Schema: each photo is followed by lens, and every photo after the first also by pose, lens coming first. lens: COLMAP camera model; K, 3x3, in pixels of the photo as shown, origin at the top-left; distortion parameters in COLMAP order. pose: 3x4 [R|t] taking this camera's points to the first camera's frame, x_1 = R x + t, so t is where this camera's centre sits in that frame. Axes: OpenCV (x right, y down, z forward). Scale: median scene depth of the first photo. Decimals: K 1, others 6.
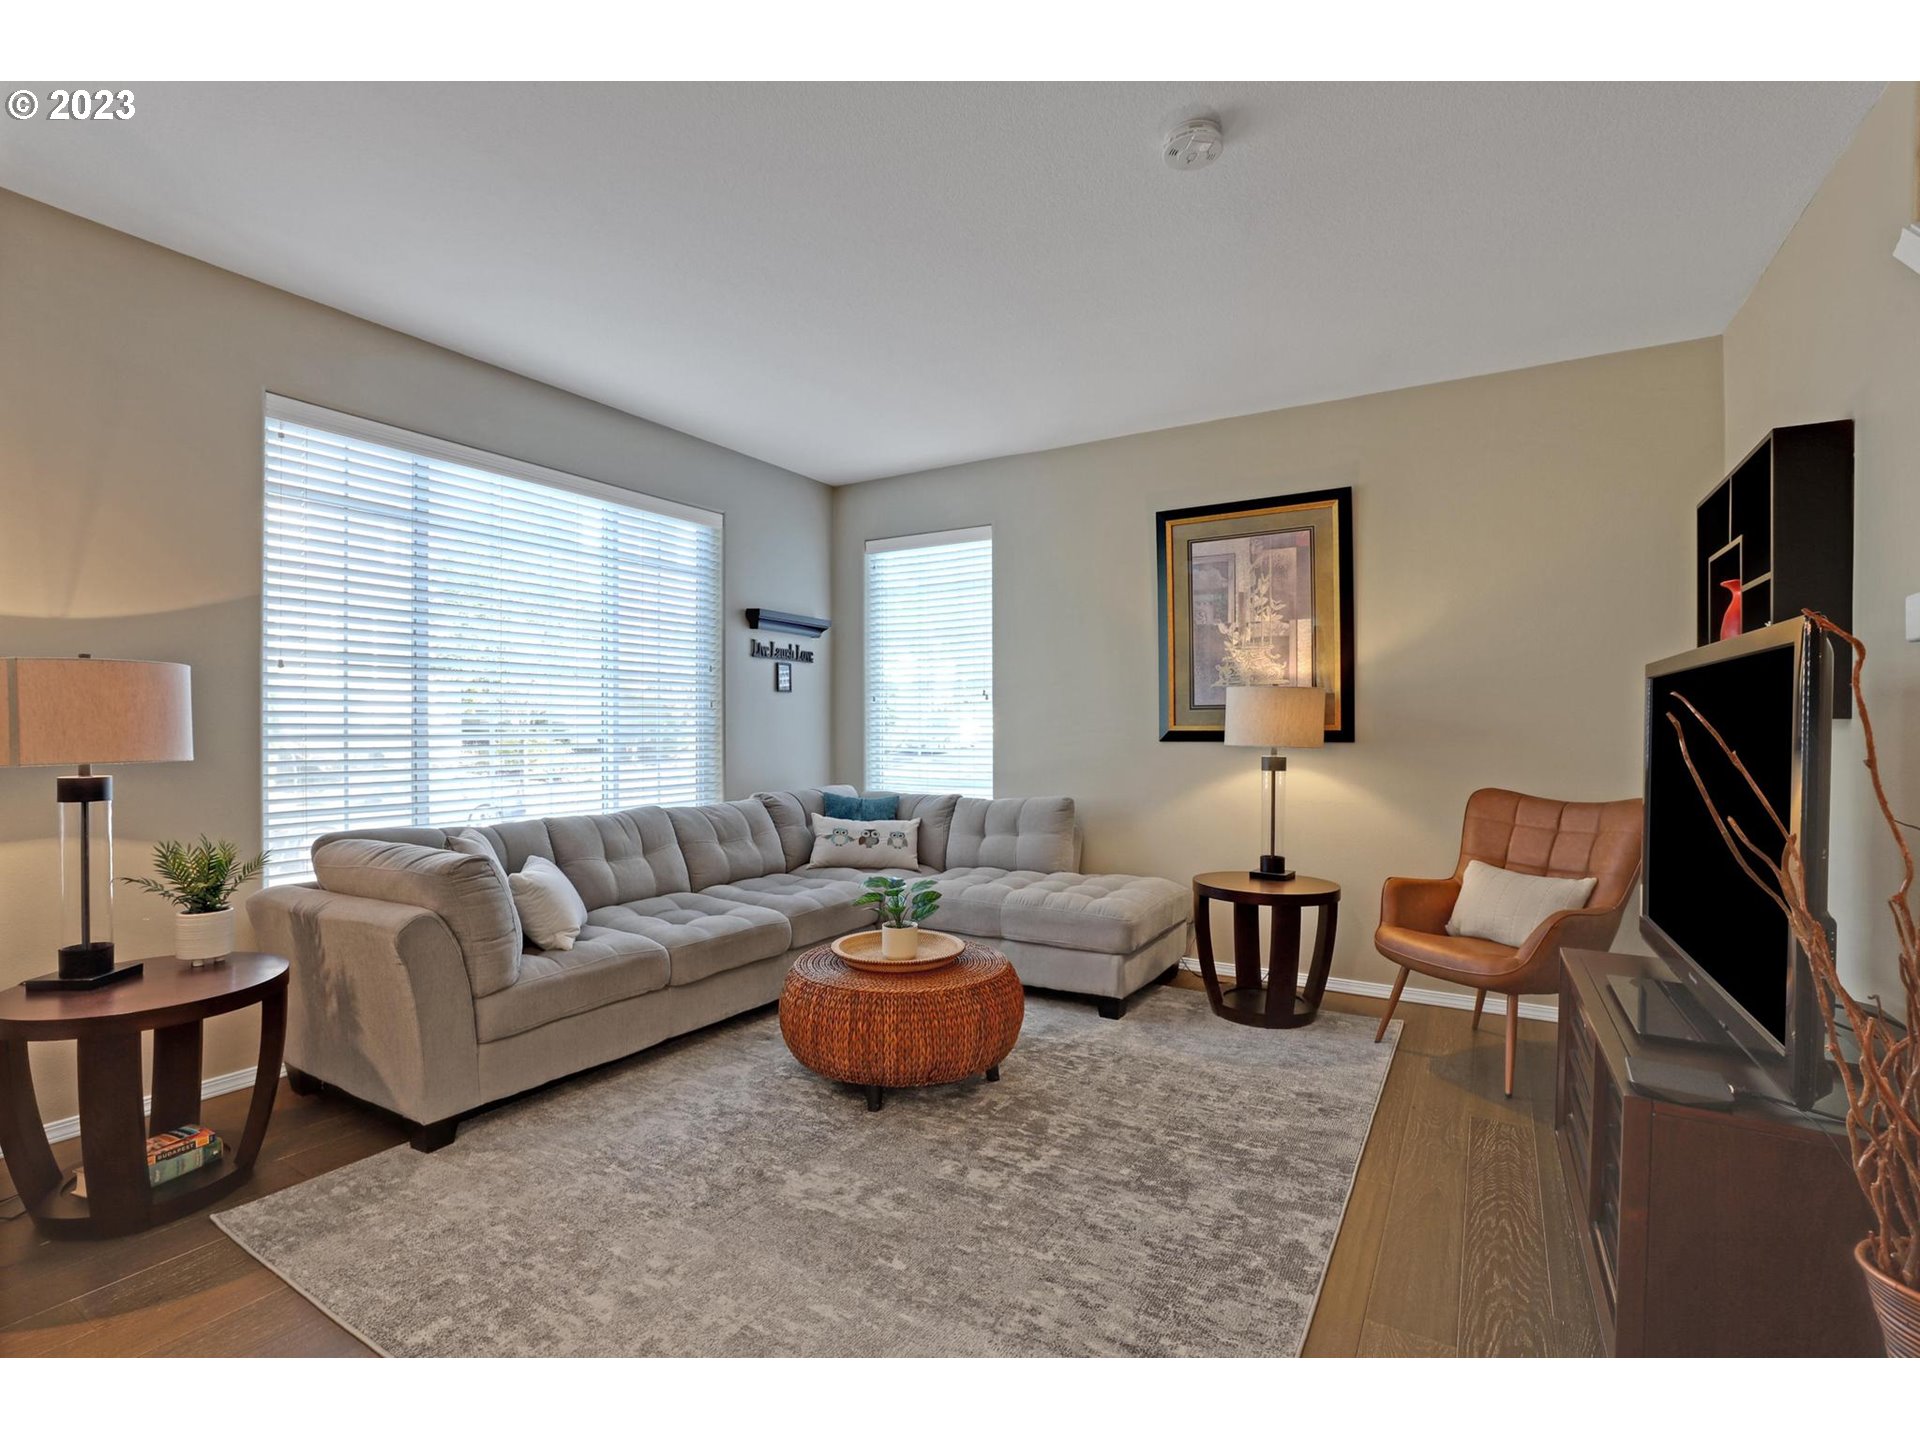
lens RADIAL K [[874.6, 0, 945.6], [0, 874.6, 724.1], [0, 0, 1]] dist [-0.026940, 0.000037]
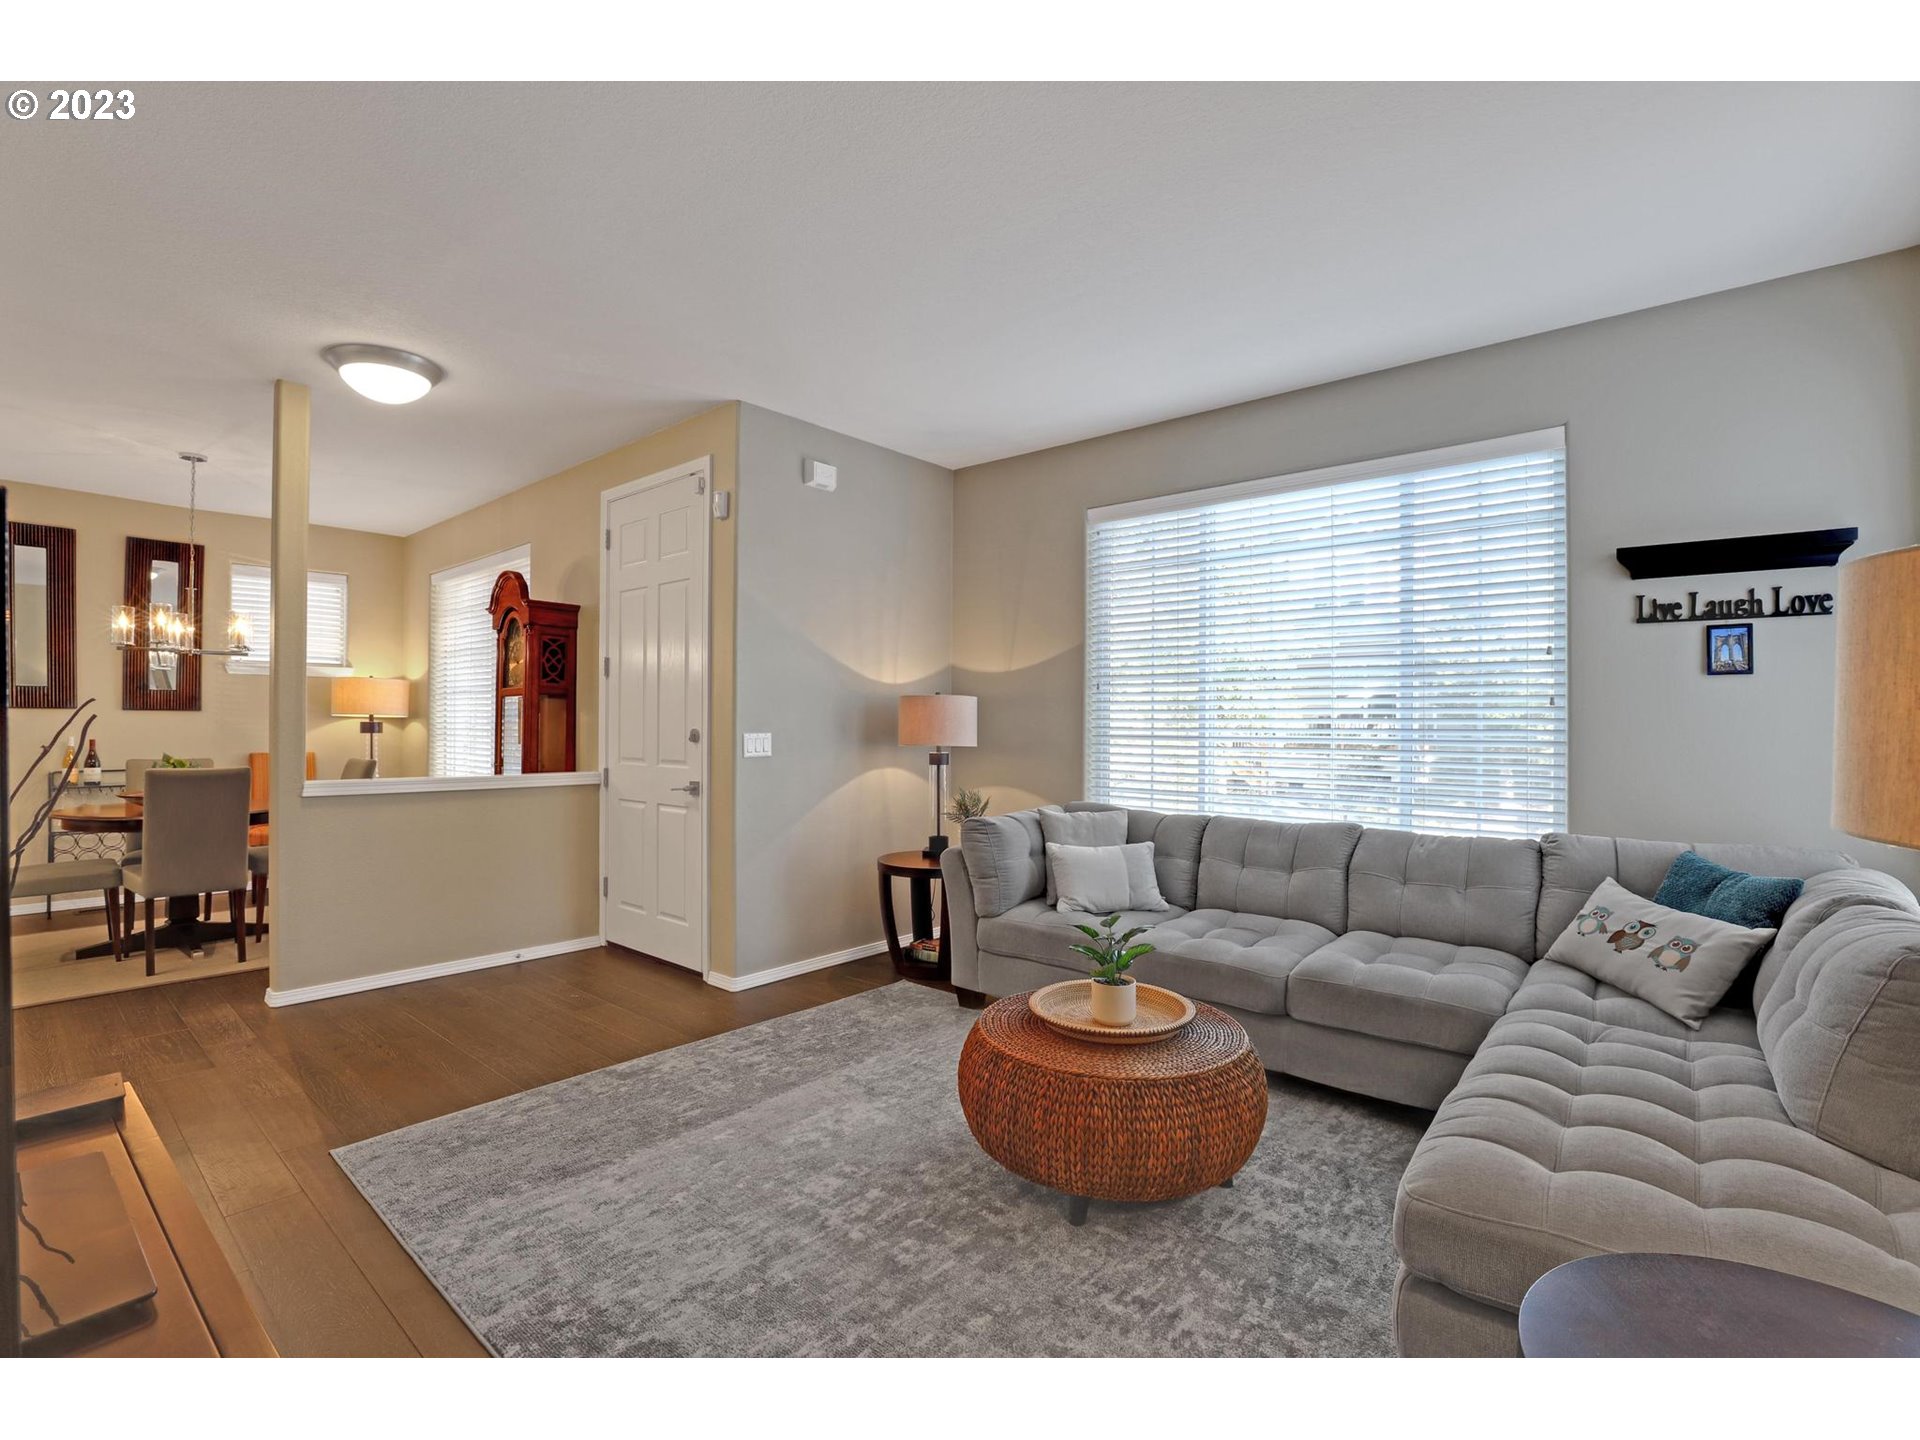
lens RADIAL K [[878.8, 0, 961.7], [0, 878.8, 722.4], [0, 0, 1]] dist [-0.056094, 0.017579]
pose [[-0.146080, -0.004094, -0.989264, 0.624319], [-0.003168, 0.999988, -0.003670, -0.001786], [0.989268, 0.002598, -0.146092, 0.810214]]
